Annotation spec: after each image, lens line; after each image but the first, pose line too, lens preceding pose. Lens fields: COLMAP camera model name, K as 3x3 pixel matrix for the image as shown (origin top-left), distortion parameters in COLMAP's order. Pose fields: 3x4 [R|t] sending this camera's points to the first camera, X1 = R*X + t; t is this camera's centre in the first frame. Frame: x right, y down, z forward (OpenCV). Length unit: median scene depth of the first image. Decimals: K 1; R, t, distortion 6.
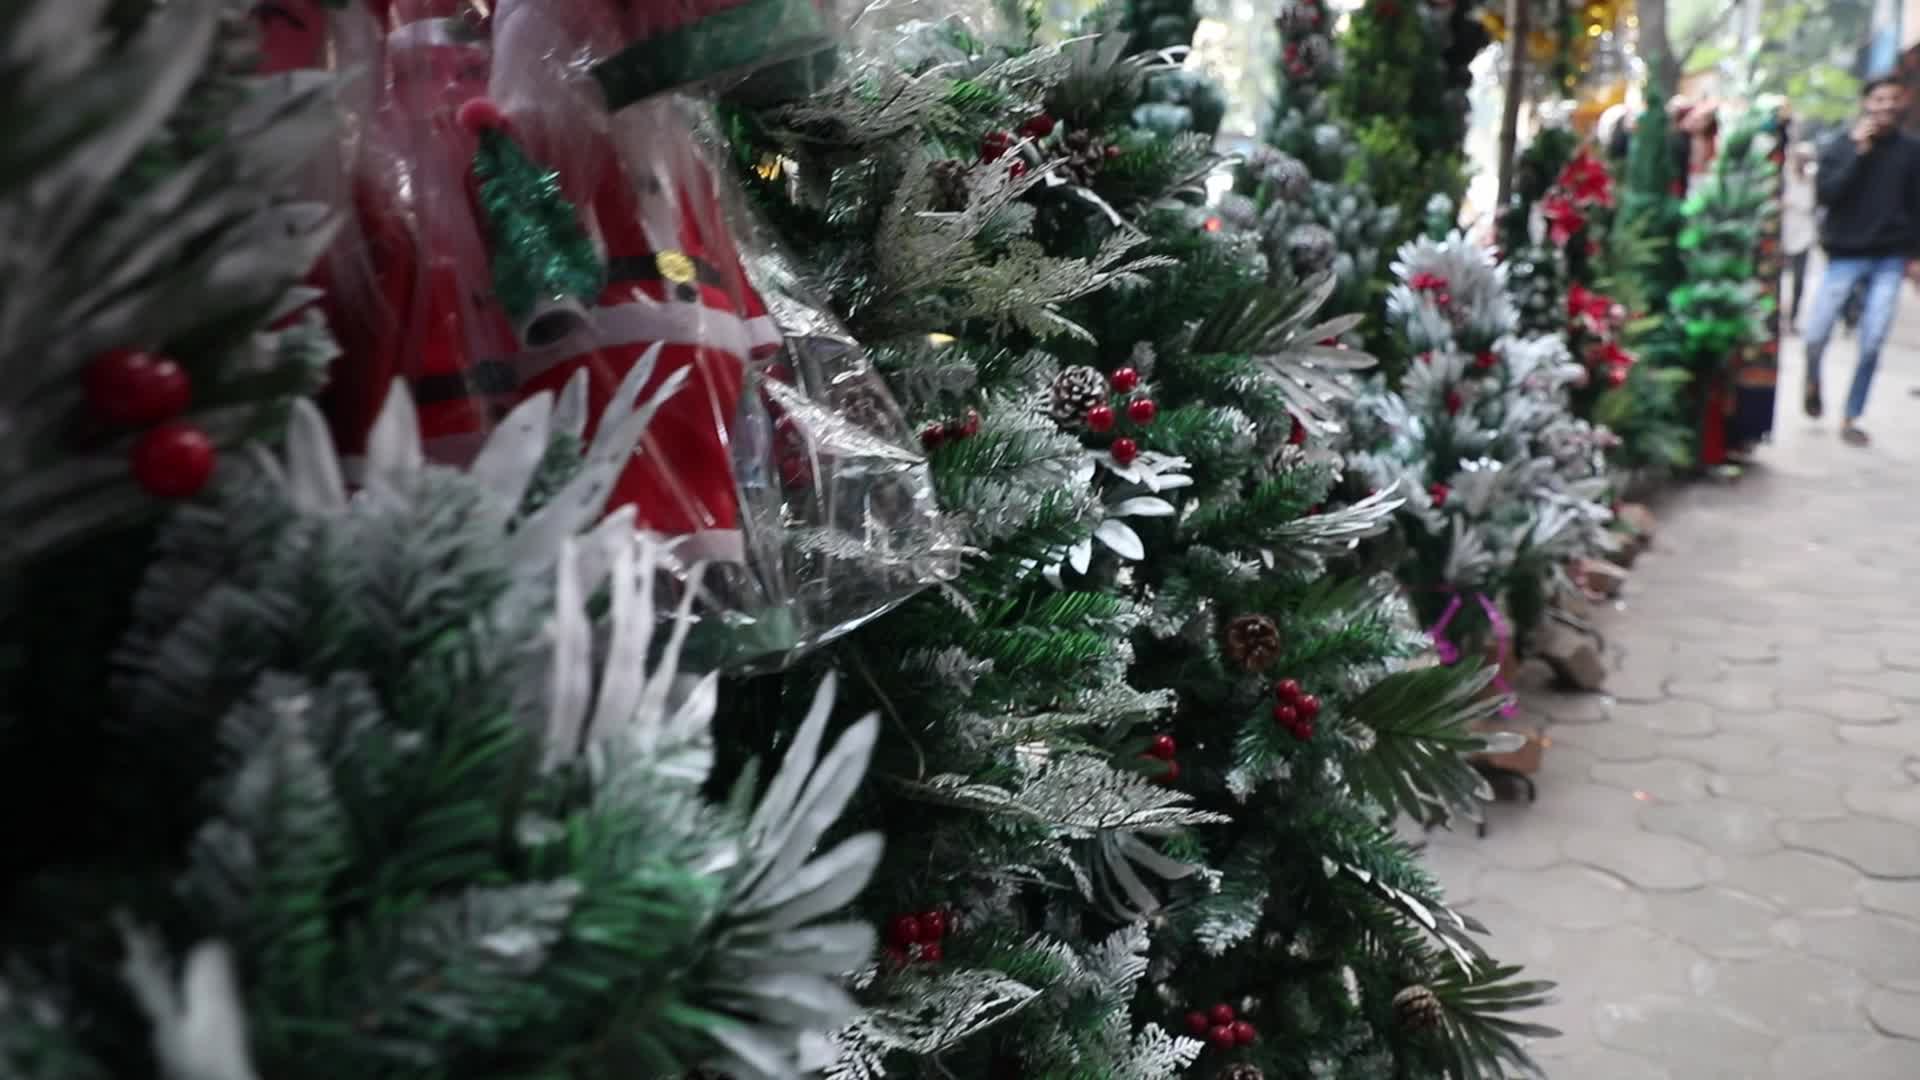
lens RADIAL K [[1575.7, 0, 951.6], [0, 1575.7, 497.1], [0, 0, 1]] dist [-0.124685, 0.131302]
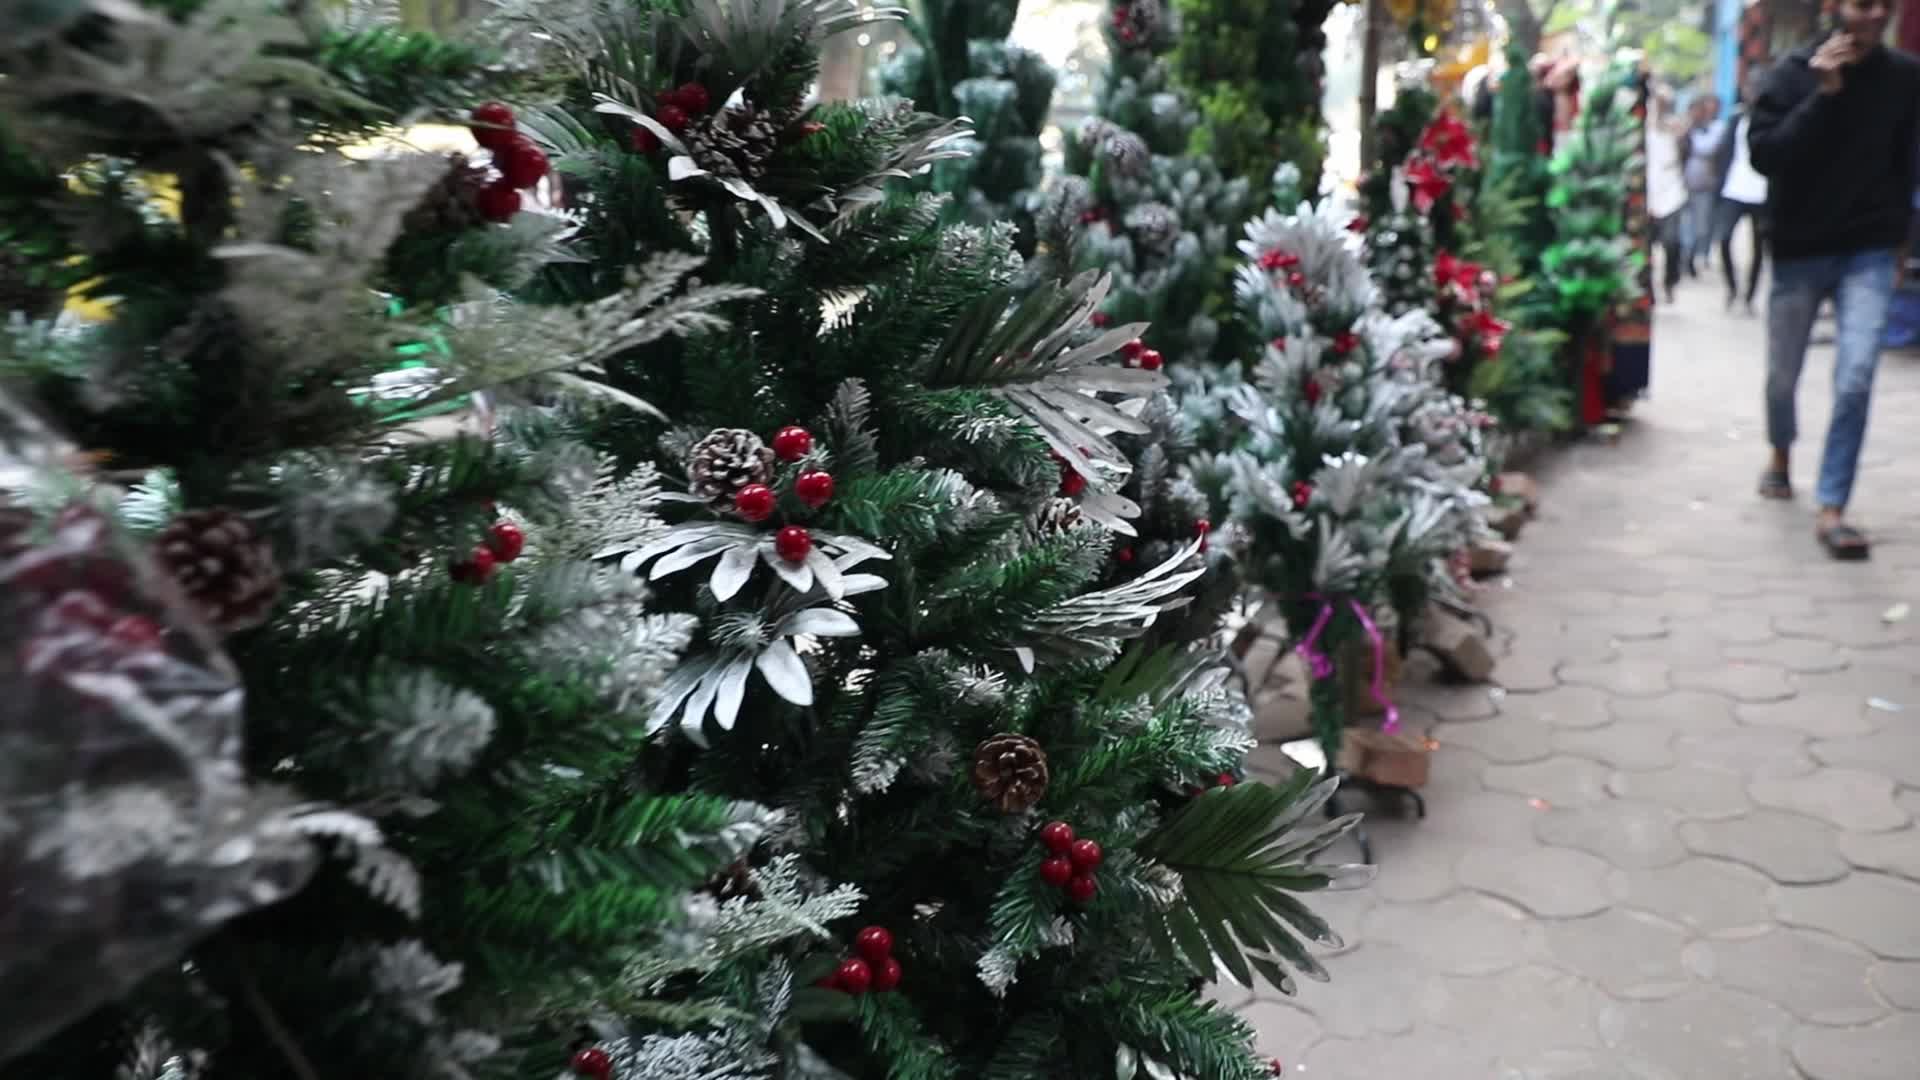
lens RADIAL K [[1575.7, 0, 951.6], [0, 1575.7, 497.1], [0, 0, 1]] dist [-0.124685, 0.131302]
pose [[0.996341, -0.055694, 0.064830, 0.044757], [0.055195, 0.998431, 0.009462, -0.017562], [-0.065255, -0.005849, 0.997851, 0.091748]]
